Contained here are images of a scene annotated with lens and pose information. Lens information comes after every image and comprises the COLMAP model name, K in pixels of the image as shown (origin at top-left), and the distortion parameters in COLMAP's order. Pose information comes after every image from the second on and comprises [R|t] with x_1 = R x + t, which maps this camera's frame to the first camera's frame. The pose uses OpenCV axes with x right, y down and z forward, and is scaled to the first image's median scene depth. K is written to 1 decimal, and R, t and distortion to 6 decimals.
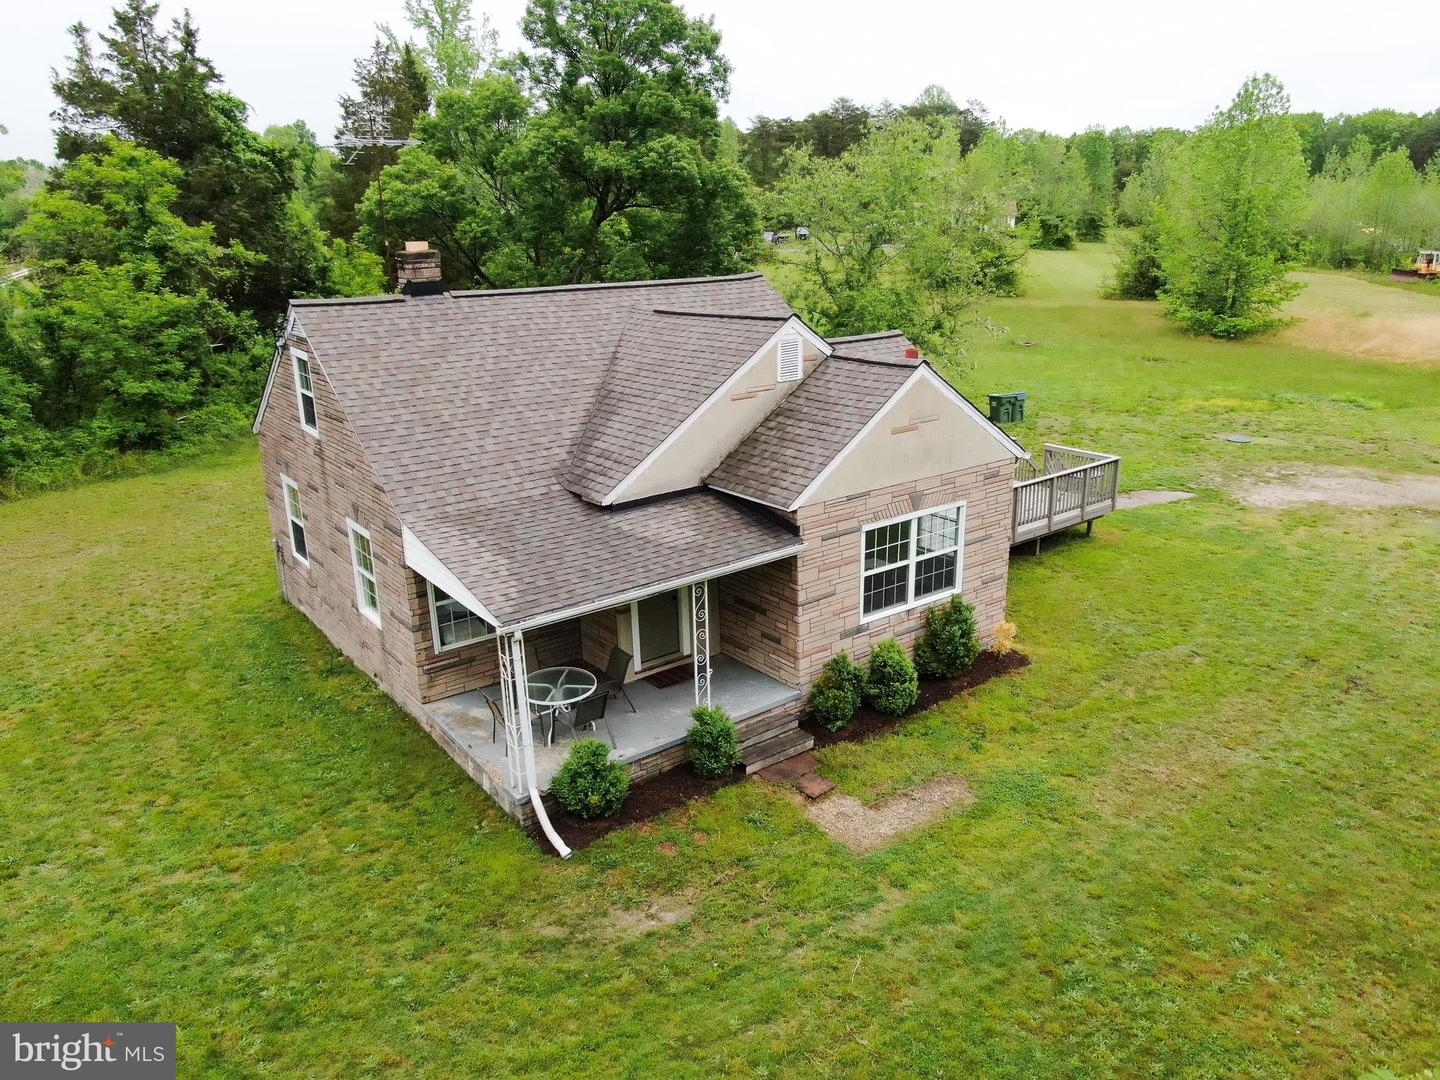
lens RADIAL K [[1050.3, 0, 728.0], [0, 1050.3, 542.9], [0, 0, 1]] dist [-0.015507, -0.000677]
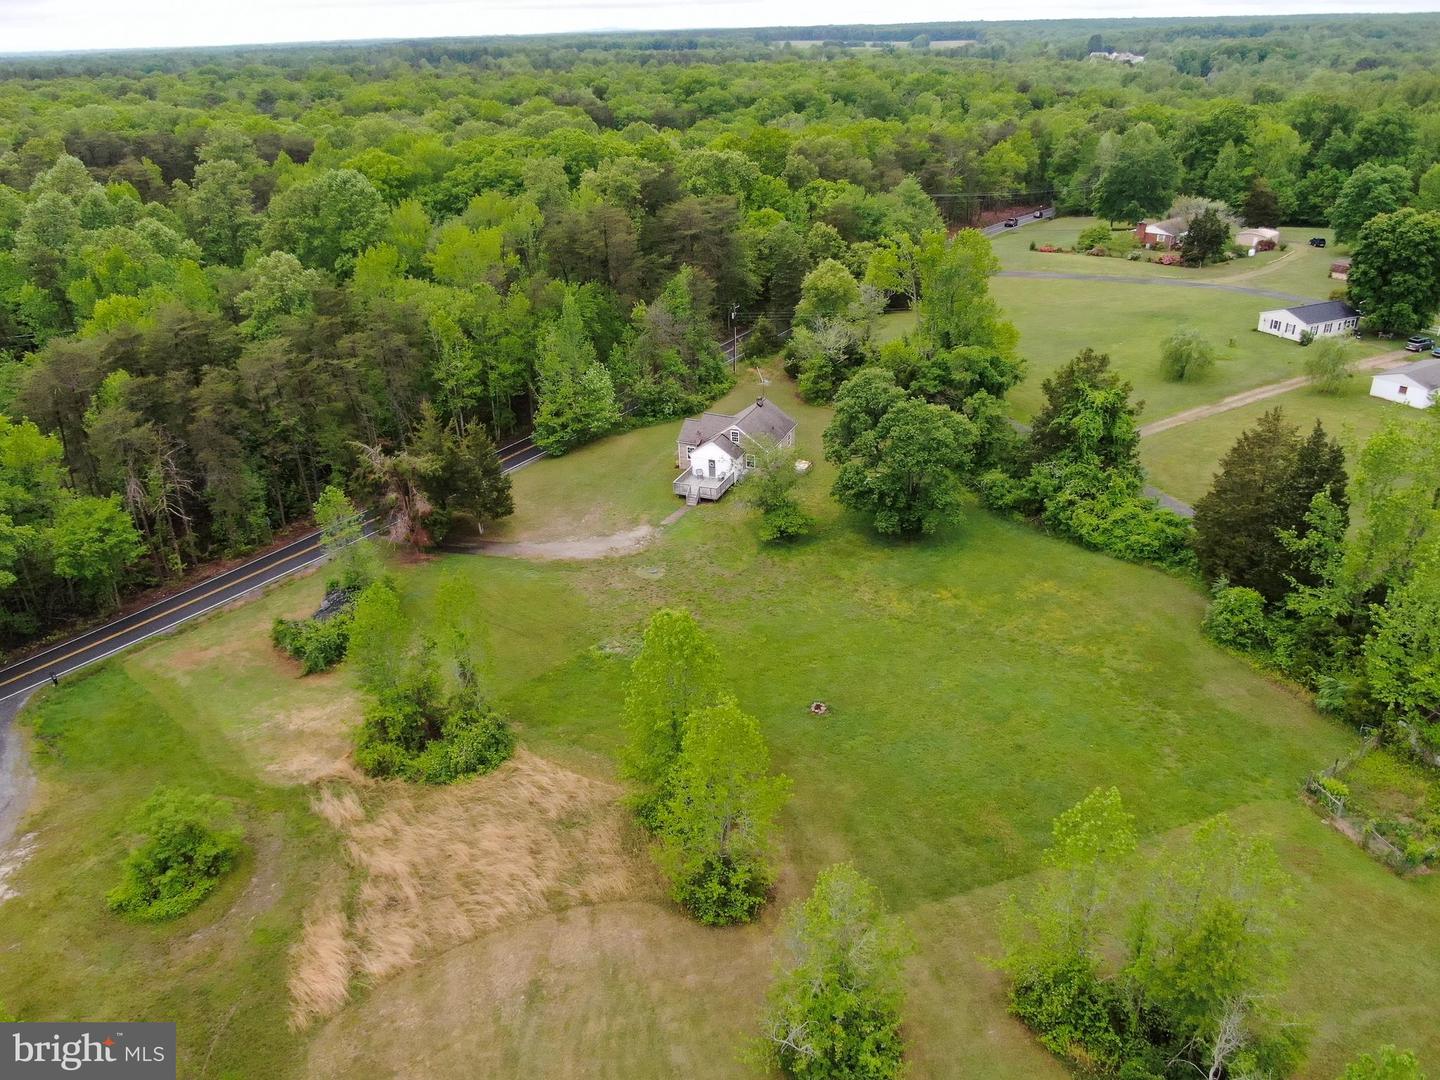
lens RADIAL K [[1067.4, 0, 726.2], [0, 1067.4, 538.9], [0, 0, 1]] dist [-0.012168, -0.000512]
pose [[-0.858698, 0.257652, -0.443005, 3.452547], [-0.122568, 0.736093, 0.665690, -4.539382], [0.497609, 0.625925, -0.600502, 6.098475]]
